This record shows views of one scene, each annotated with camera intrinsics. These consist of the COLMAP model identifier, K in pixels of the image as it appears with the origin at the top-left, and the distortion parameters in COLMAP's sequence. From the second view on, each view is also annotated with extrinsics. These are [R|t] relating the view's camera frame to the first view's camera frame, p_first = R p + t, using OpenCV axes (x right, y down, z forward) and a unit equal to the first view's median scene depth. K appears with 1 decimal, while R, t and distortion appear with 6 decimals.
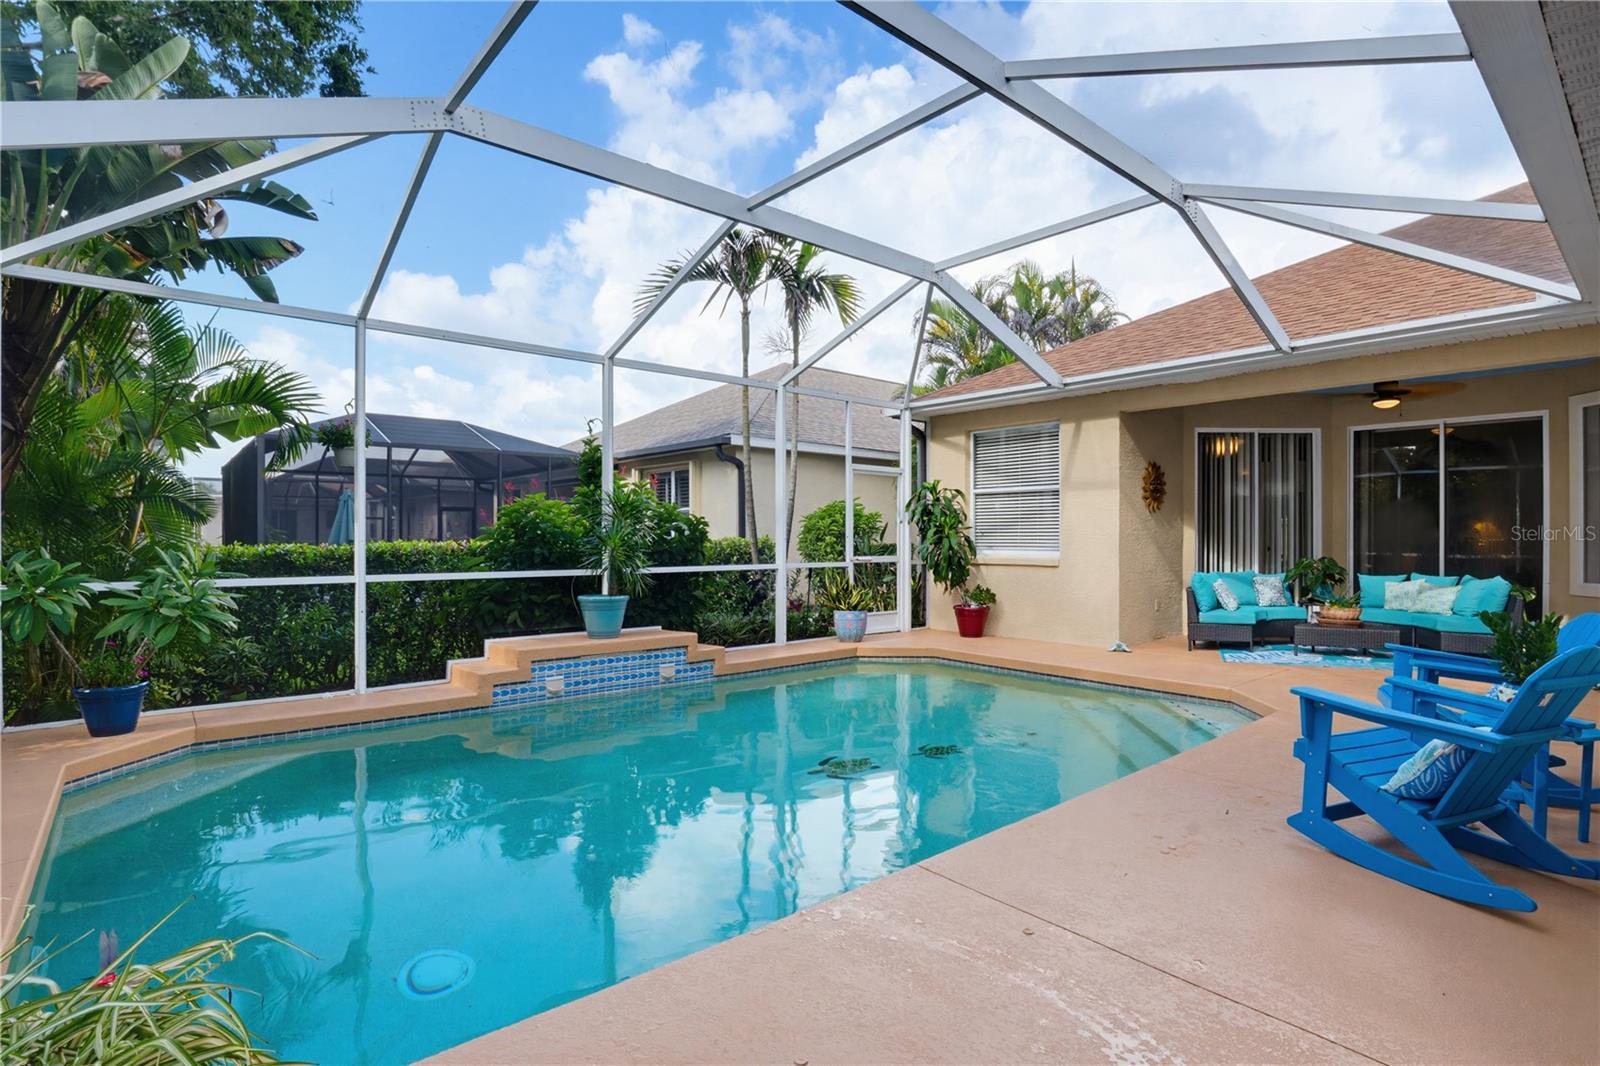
lens RADIAL K [[795.0, 0, 794.6], [0, 795.0, 540.3], [0, 0, 1]] dist [-0.031570, 0.000259]
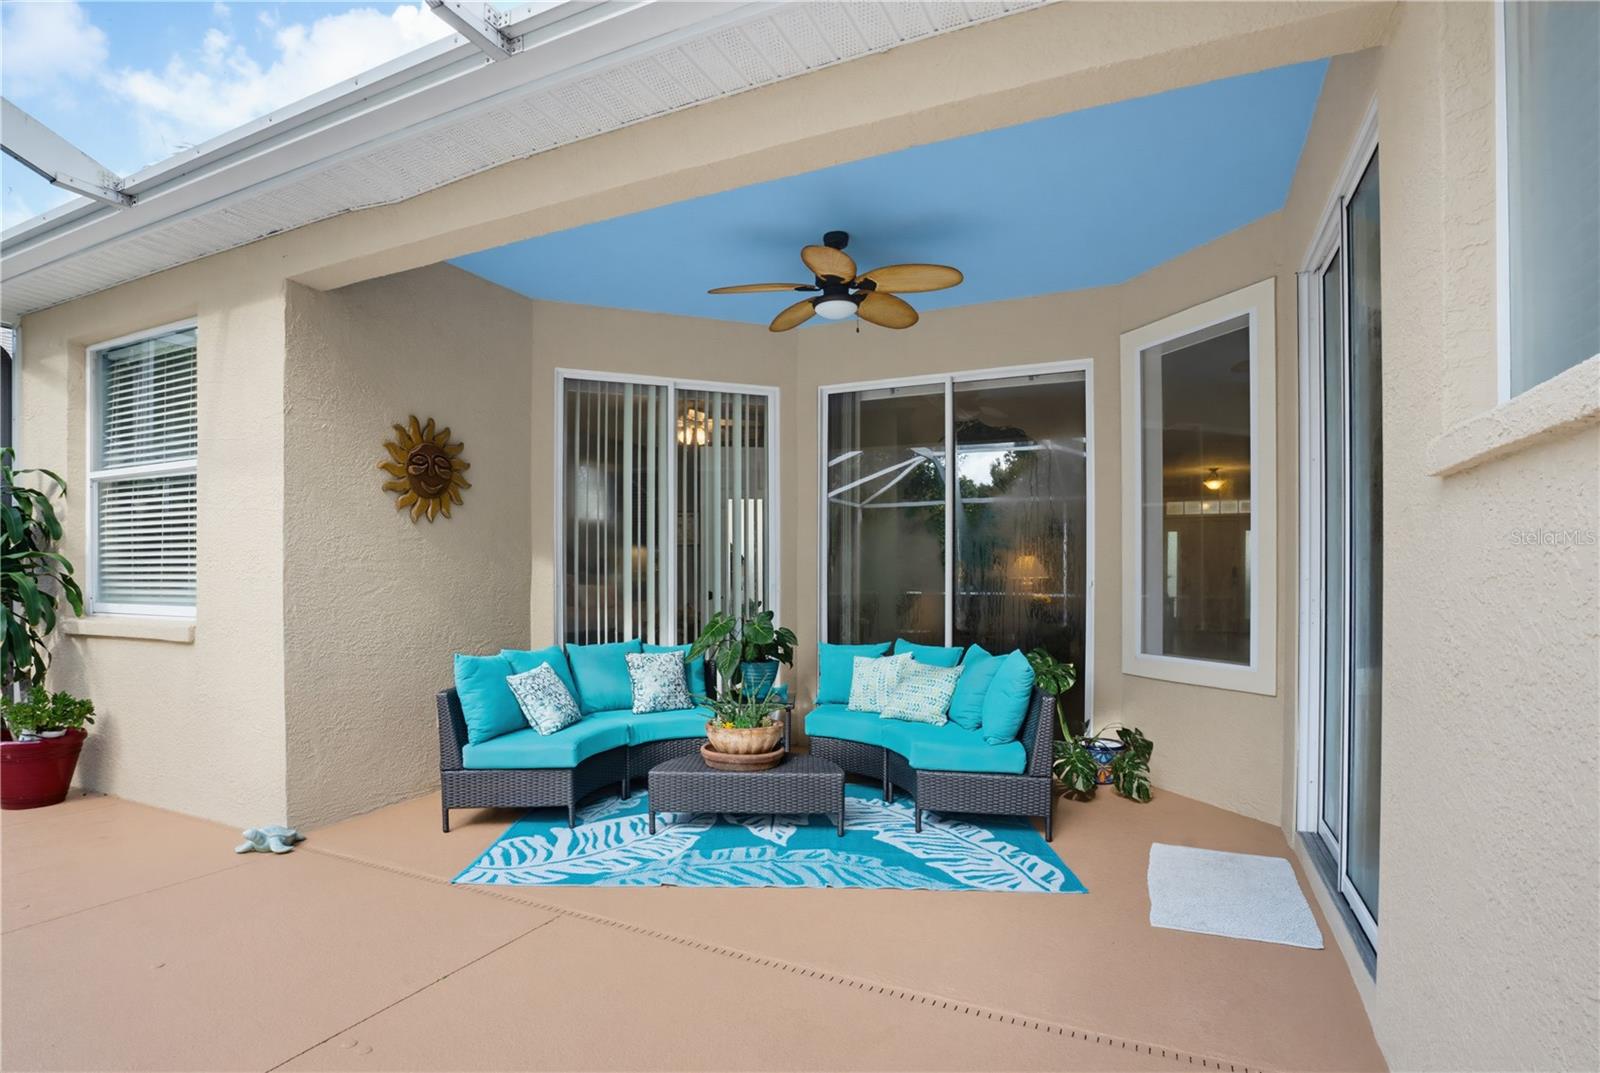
lens RADIAL K [[802.8, 0, 805.2], [0, 802.8, 578.7], [0, 0, 1]] dist [-0.066724, -0.000068]
pose [[0.909840, -0.002670, 0.414951, 0.493390], [0.001936, 0.999996, 0.002191, -0.002967], [-0.414956, -0.001190, 0.909841, 0.504906]]
